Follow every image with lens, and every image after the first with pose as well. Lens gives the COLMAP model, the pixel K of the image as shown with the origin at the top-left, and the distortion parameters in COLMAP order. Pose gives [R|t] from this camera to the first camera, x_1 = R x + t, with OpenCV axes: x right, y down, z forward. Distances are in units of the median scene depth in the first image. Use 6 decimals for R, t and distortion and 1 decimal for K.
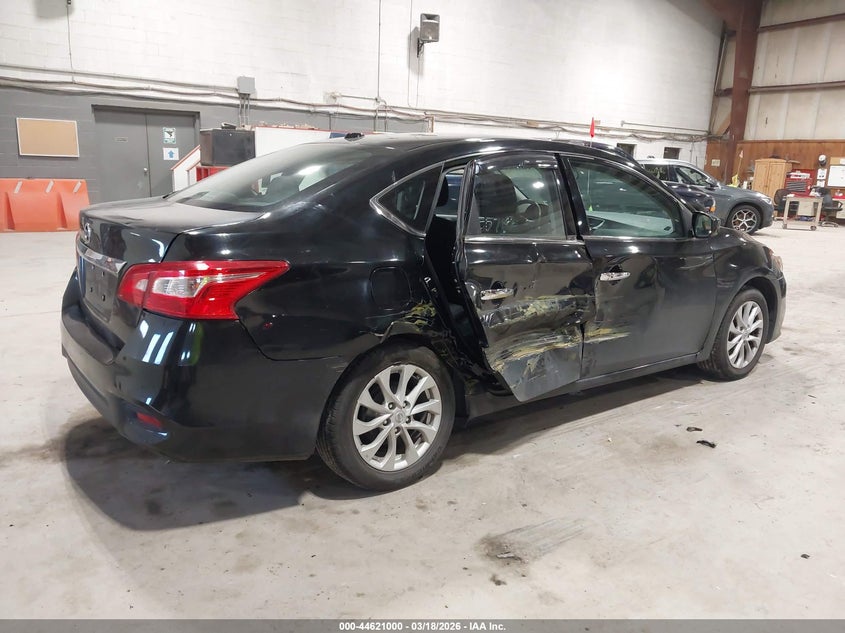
lens RADIAL K [[685.5, 0, 415.9], [0, 685.5, 317.2], [0, 0, 1]] dist [0.053035, -0.057876]
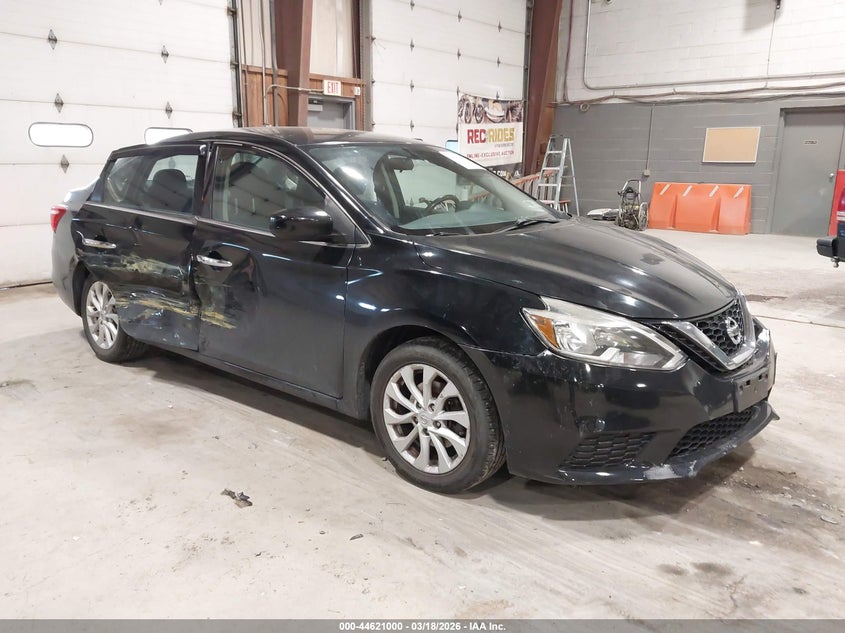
lens RADIAL K [[685.5, 0, 416.6], [0, 685.5, 315.0], [0, 0, 1]] dist [0.053035, -0.057876]
pose [[0.201084, 0.191369, -0.960699, 0.887863], [-0.213004, 0.965807, 0.147802, -0.130896], [0.956135, 0.174912, 0.234971, 0.707010]]
